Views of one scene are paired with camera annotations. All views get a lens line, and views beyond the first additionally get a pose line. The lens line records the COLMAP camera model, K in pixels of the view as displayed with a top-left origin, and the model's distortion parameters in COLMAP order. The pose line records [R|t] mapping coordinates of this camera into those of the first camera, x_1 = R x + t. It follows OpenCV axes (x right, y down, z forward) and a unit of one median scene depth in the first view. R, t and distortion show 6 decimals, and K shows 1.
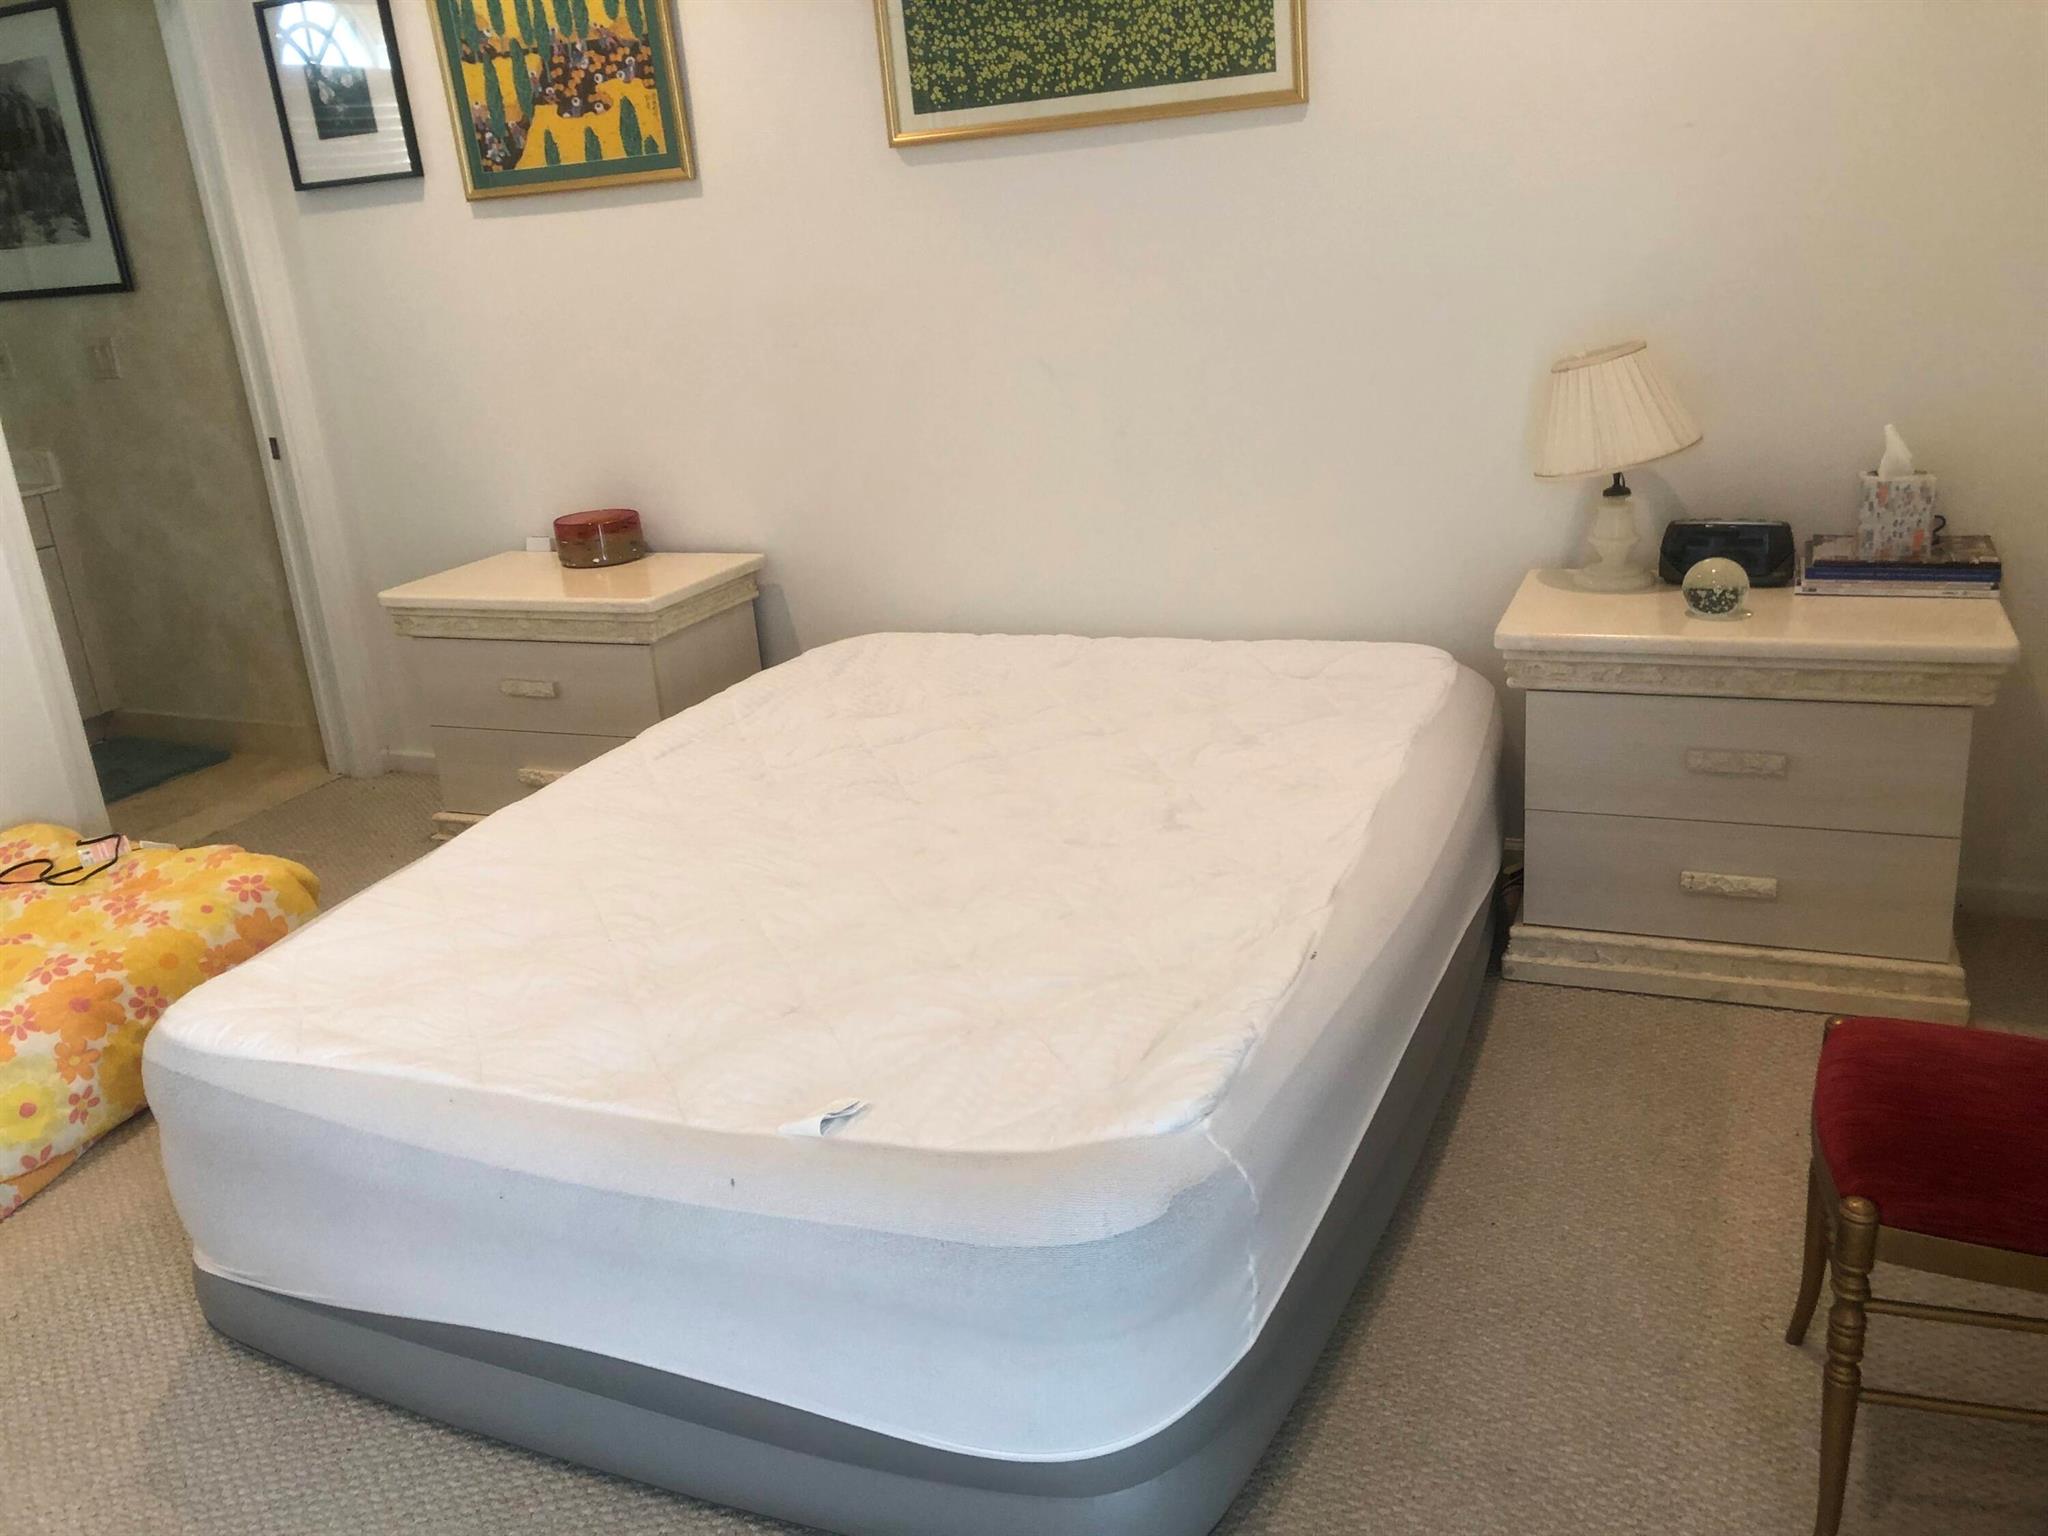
lens RADIAL K [[1791.7, 0, 1024.0], [0, 1791.7, 768.0], [0, 0, 1]] dist [0.009490, 0.004240]
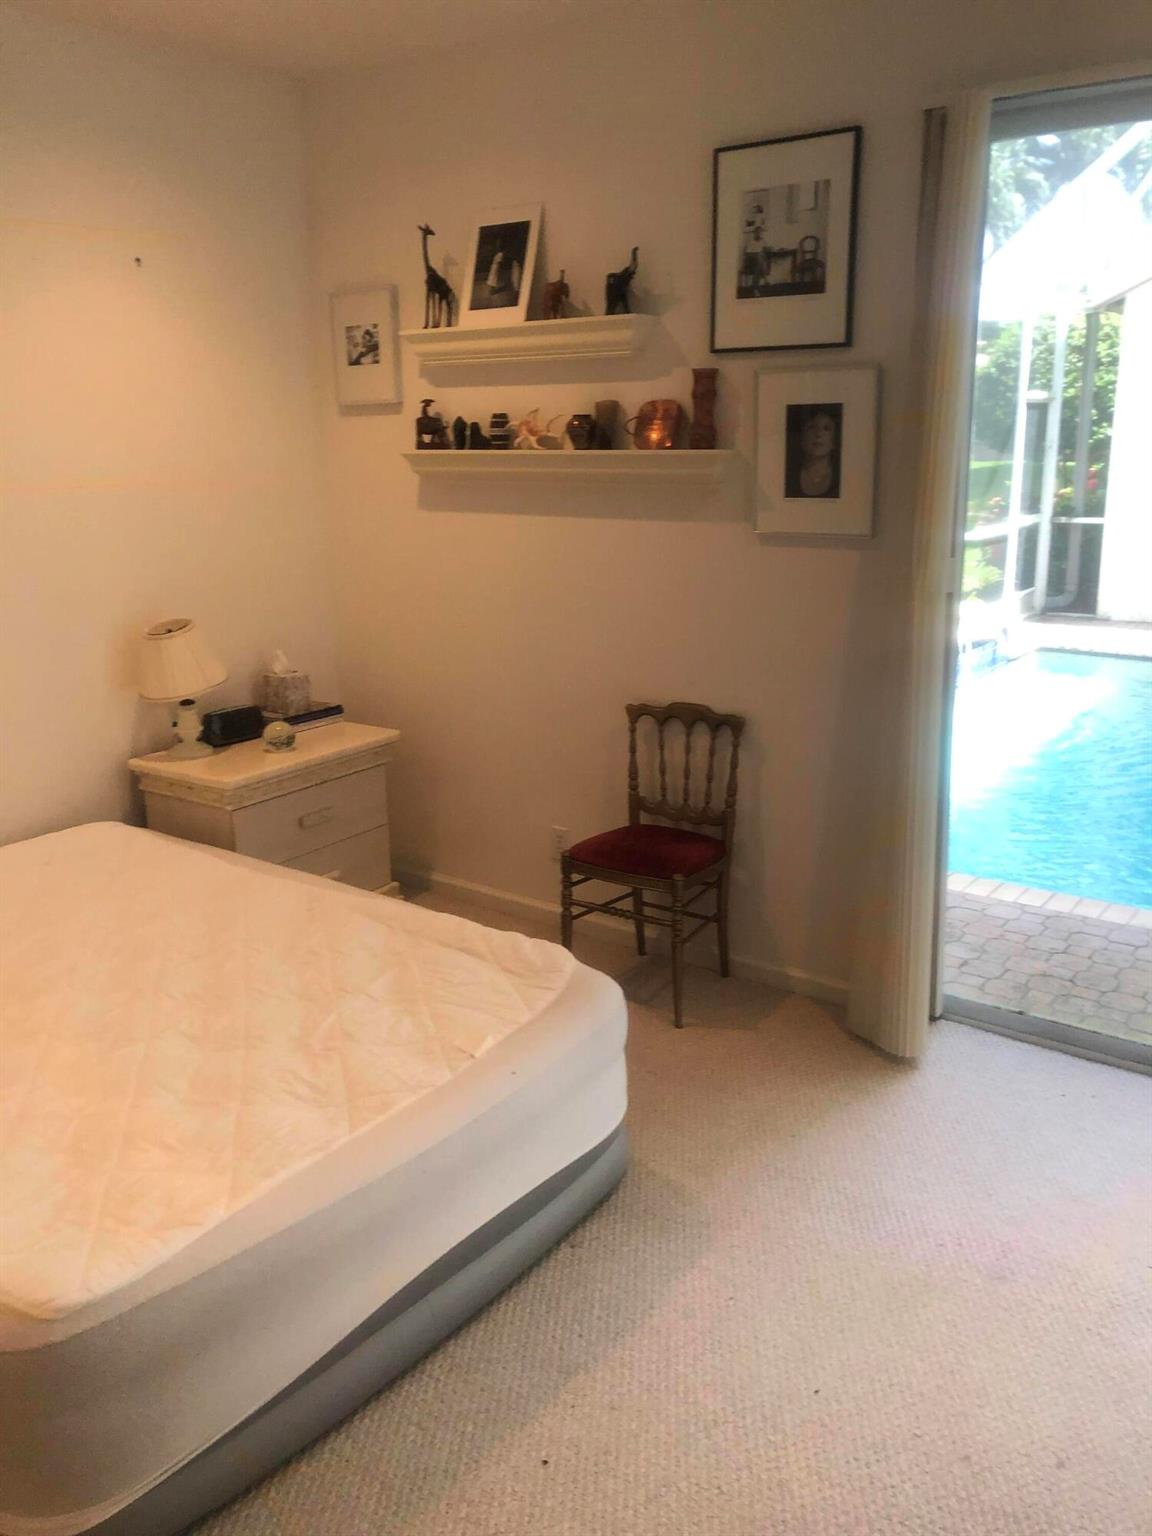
lens RADIAL K [[1268.8, 0, 576.0], [0, 1268.8, 768.0], [0, 0, 1]] dist [-0.002047, -0.000675]
pose [[0.203523, -0.174354, 0.963420, -0.936466], [0.315997, 0.943053, 0.103914, -0.117254], [-0.926674, 0.283289, 0.247029, 0.391732]]
